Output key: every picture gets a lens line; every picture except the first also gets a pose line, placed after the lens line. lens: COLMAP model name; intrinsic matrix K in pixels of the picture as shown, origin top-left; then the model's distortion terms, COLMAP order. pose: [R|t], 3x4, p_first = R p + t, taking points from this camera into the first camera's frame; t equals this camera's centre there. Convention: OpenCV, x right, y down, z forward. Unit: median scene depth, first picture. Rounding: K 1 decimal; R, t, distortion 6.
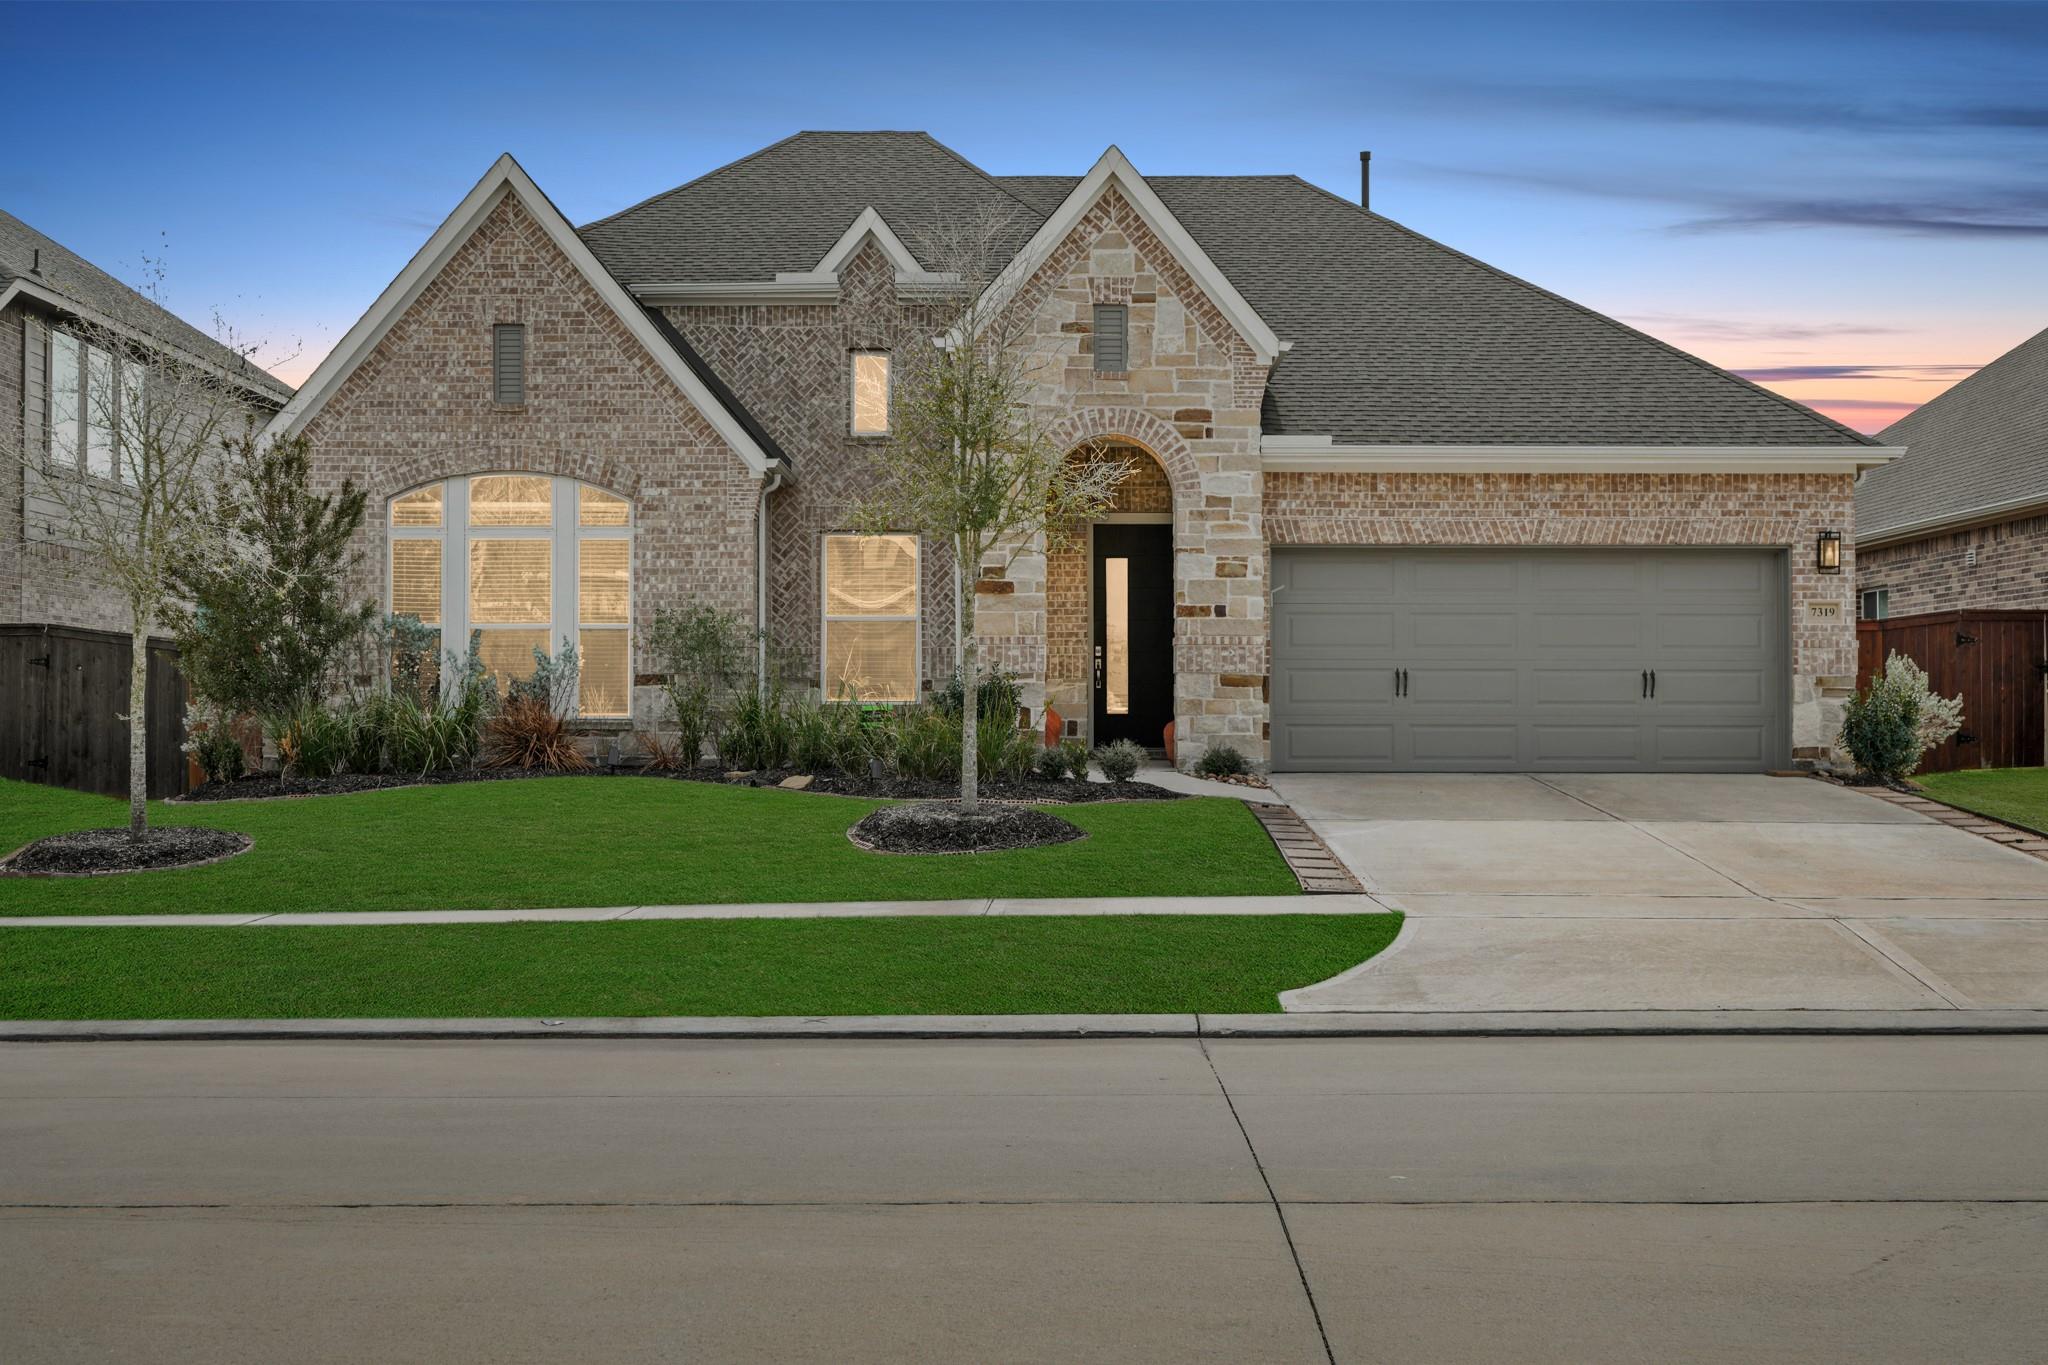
lens RADIAL K [[2235.2, 0, 985.9], [0, 2235.2, 681.7], [0, 0, 1]] dist [-0.009777, 0.001968]
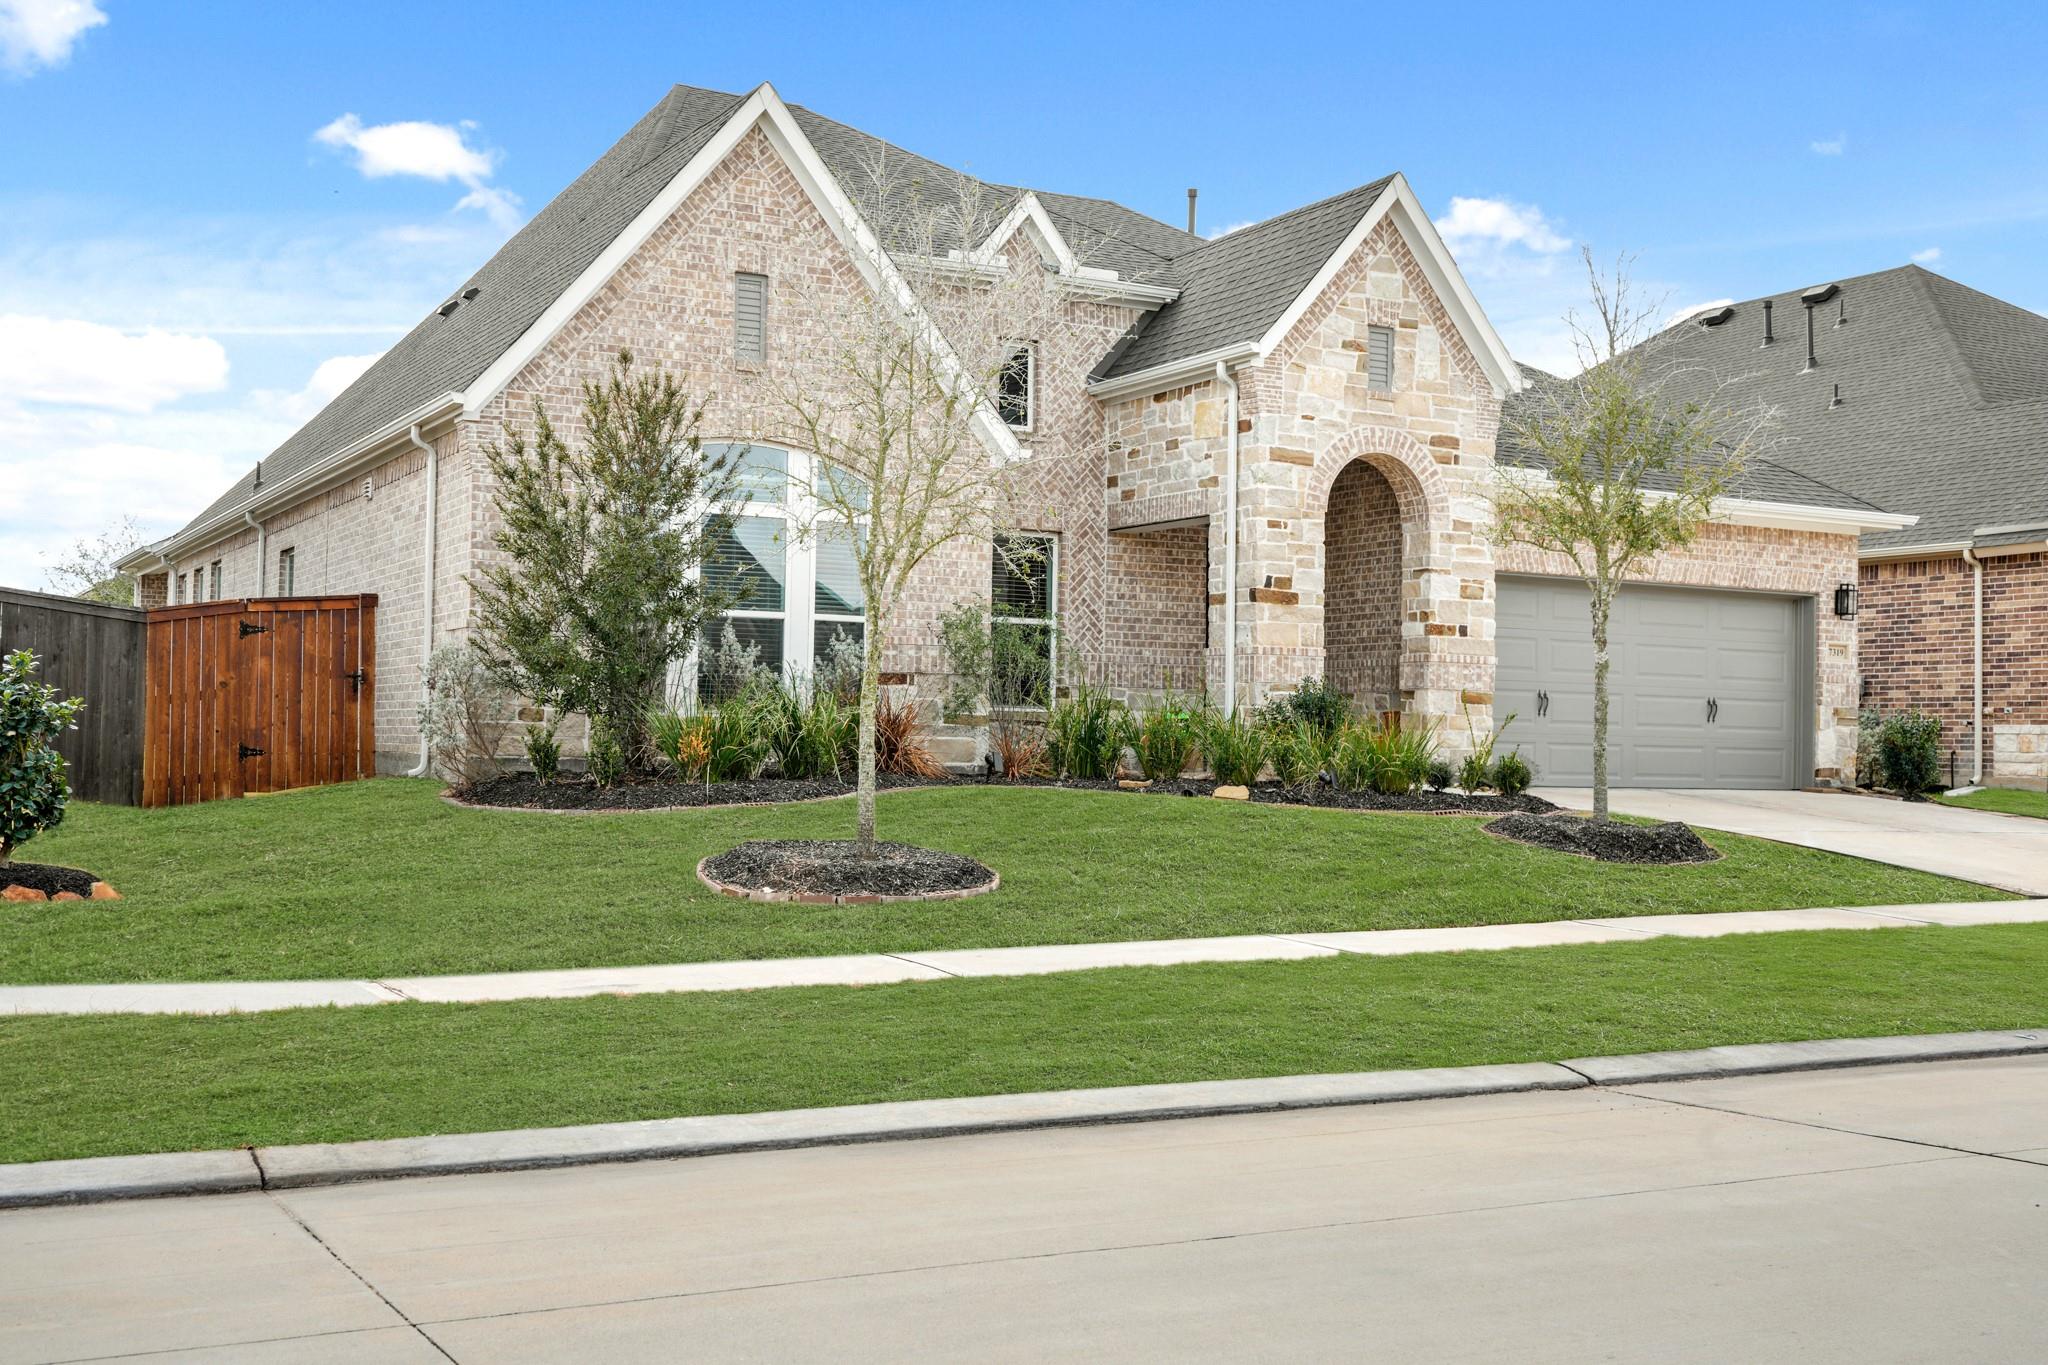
lens RADIAL K [[2235.2, 0, 985.9], [0, 2235.2, 681.7], [0, 0, 1]] dist [-0.009777, 0.001968]
pose [[0.881977, 0.030183, 0.470326, -0.558200], [-0.028171, 0.999539, -0.011316, 0.009751], [-0.470450, -0.003269, 0.882420, 0.176736]]
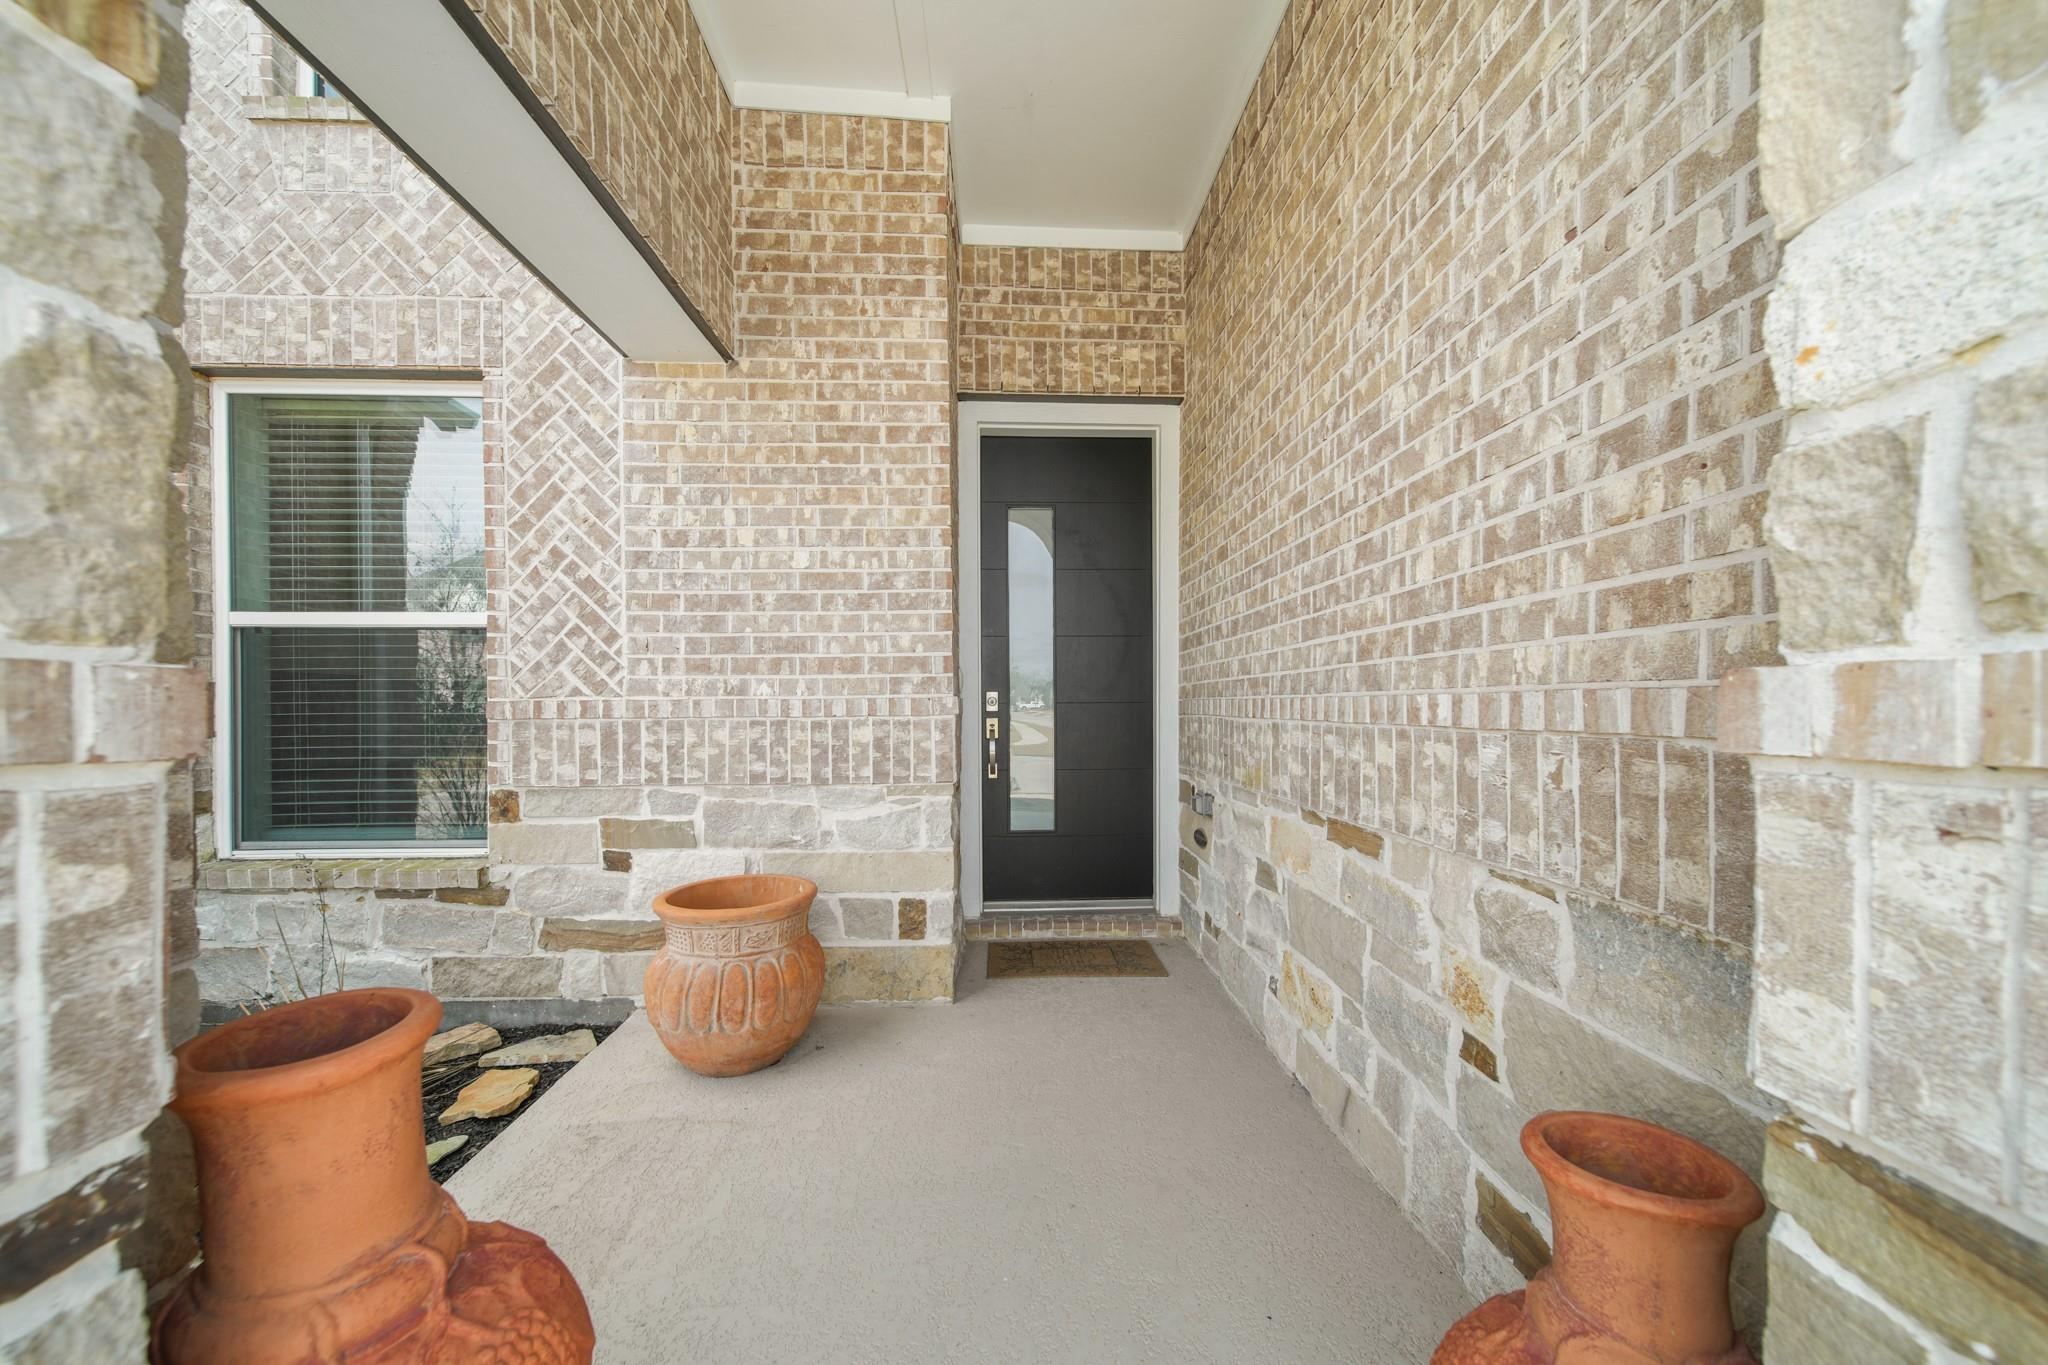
lens RADIAL K [[741.1, 0, 1029.6], [0, 741.1, 699.6], [0, 0, 1]] dist [0.000096, -0.000122]
pose [[0.998064, -0.004237, 0.062044, 0.054873], [0.003363, 0.999894, 0.014173, -0.018346], [-0.062098, -0.013936, 0.997973, 0.956848]]
